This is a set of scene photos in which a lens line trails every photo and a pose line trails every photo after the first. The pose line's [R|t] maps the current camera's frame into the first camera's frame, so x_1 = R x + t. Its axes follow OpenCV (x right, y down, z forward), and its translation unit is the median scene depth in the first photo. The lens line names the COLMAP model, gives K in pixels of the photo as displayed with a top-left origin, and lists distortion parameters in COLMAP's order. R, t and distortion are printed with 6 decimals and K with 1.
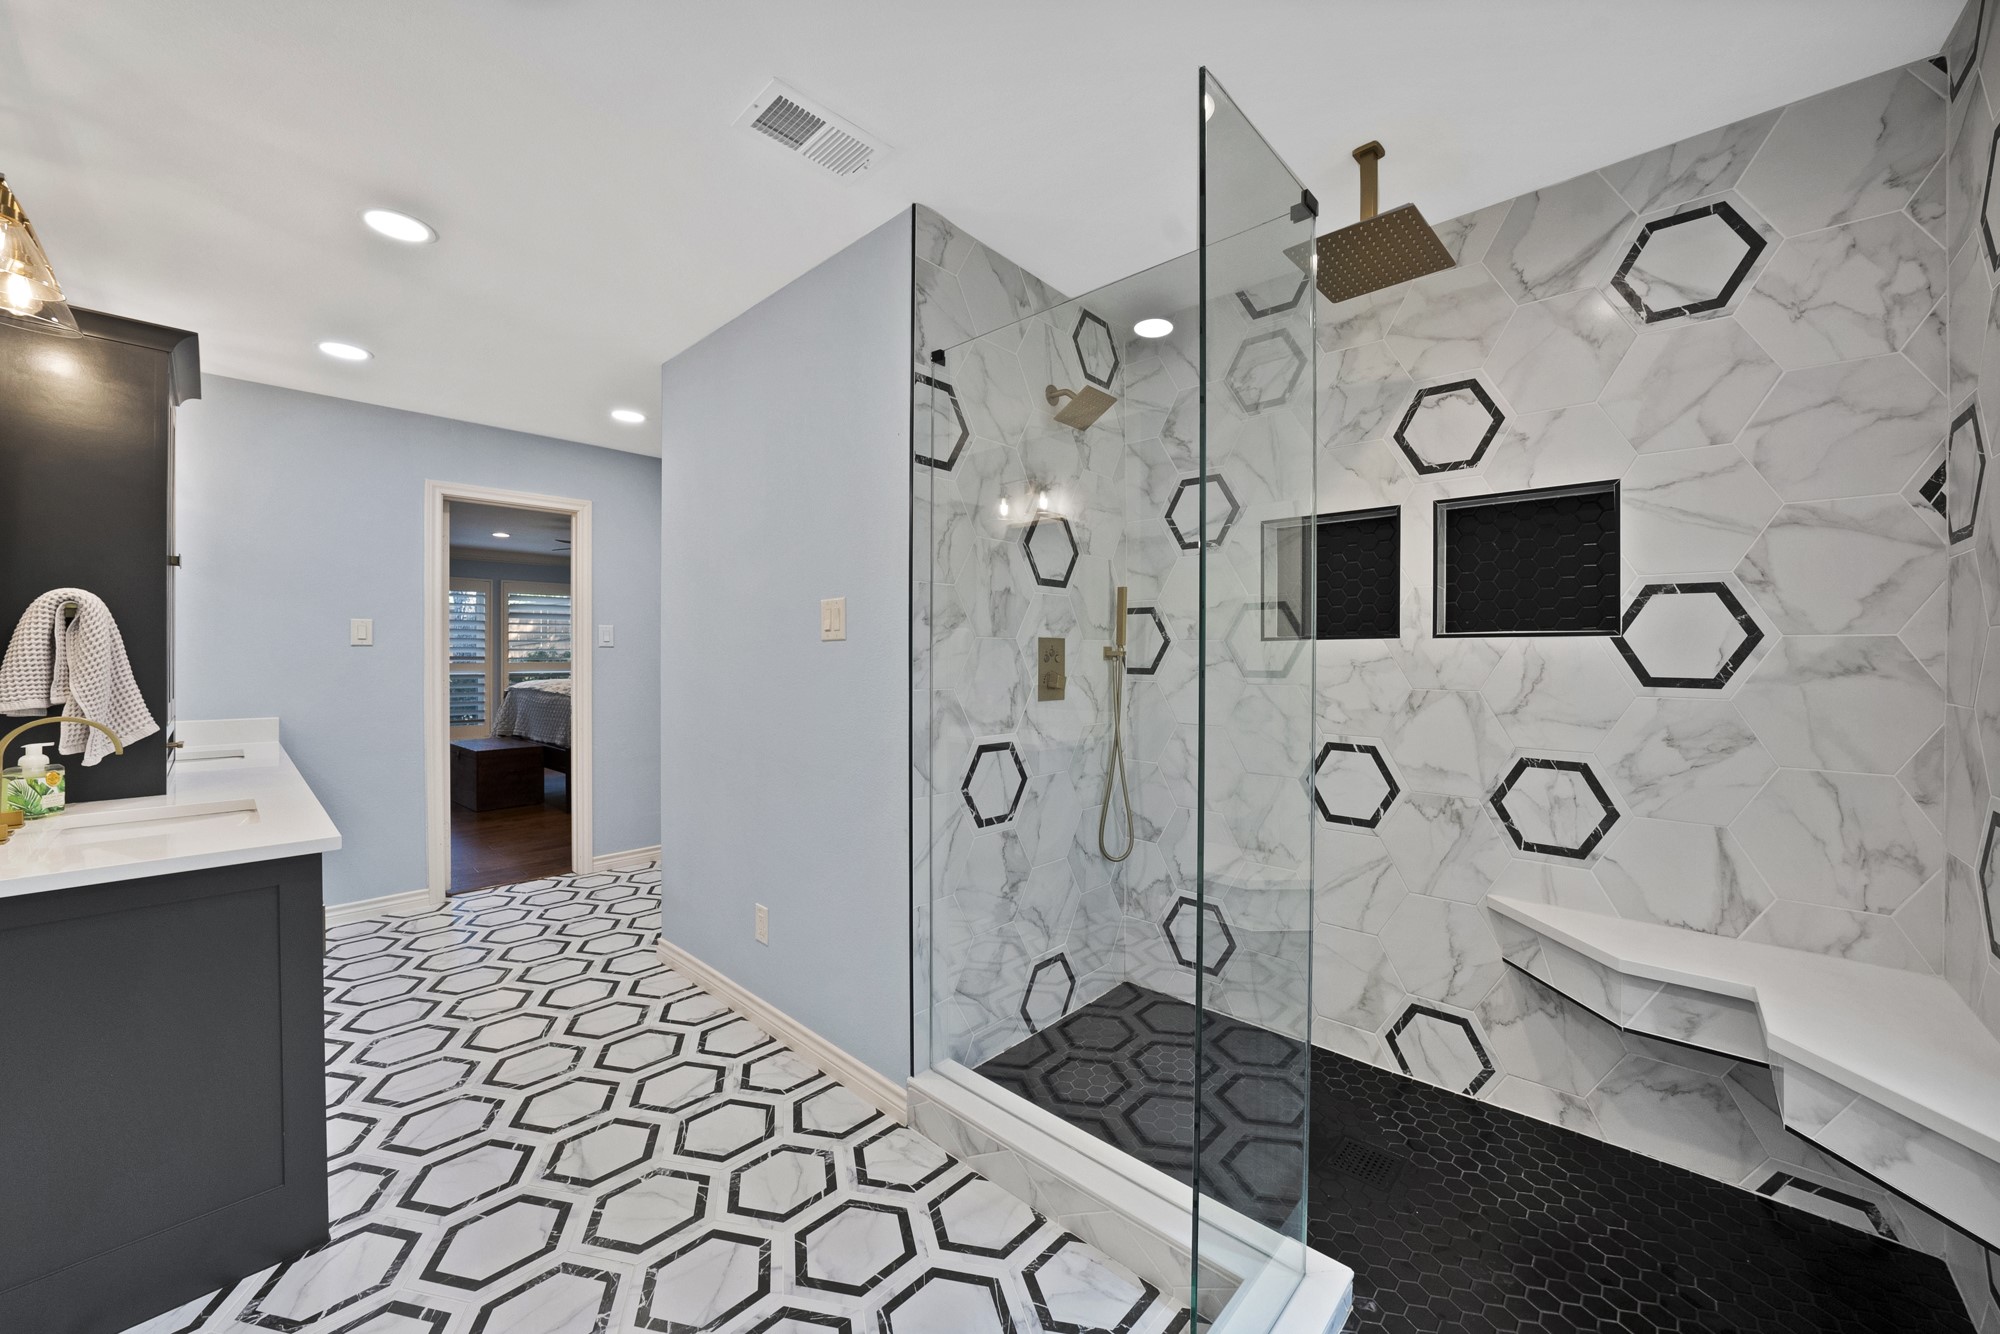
lens RADIAL K [[727.3, 0, 1000.0], [0, 727.3, 667.0], [0, 0, 1]] dist [-0.000650, 0.000070]
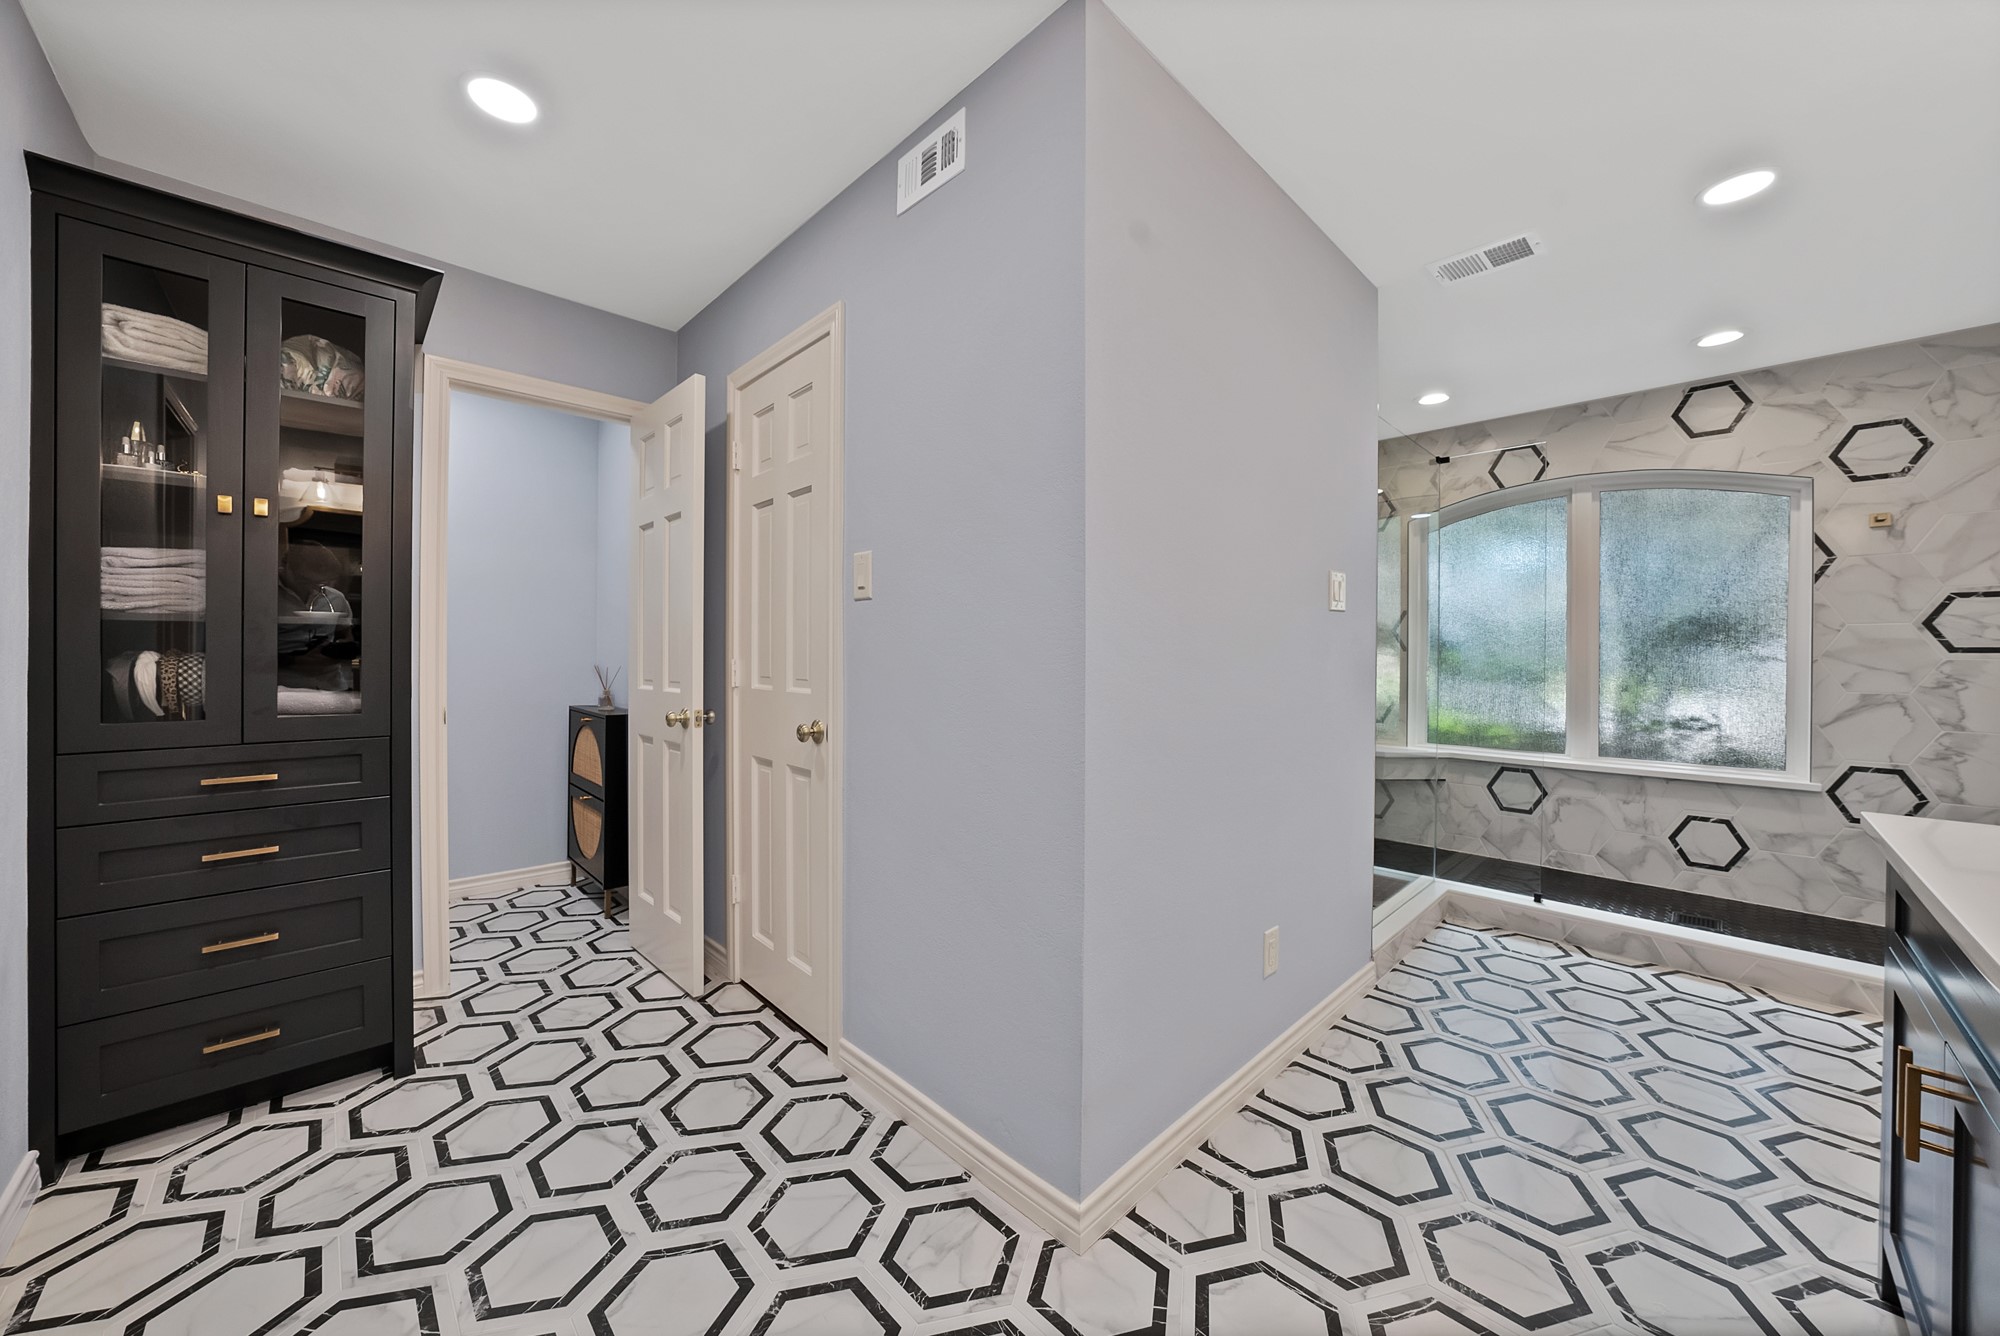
lens RADIAL K [[727.3, 0, 1000.0], [0, 727.3, 668.0], [0, 0, 1]] dist [-0.000650, 0.000070]
pose [[0.033445, -0.001832, 0.999439, -1.444446], [0.013537, 0.999907, 0.001380, 0.036454], [-0.999349, 0.013483, 0.033467, 1.589672]]
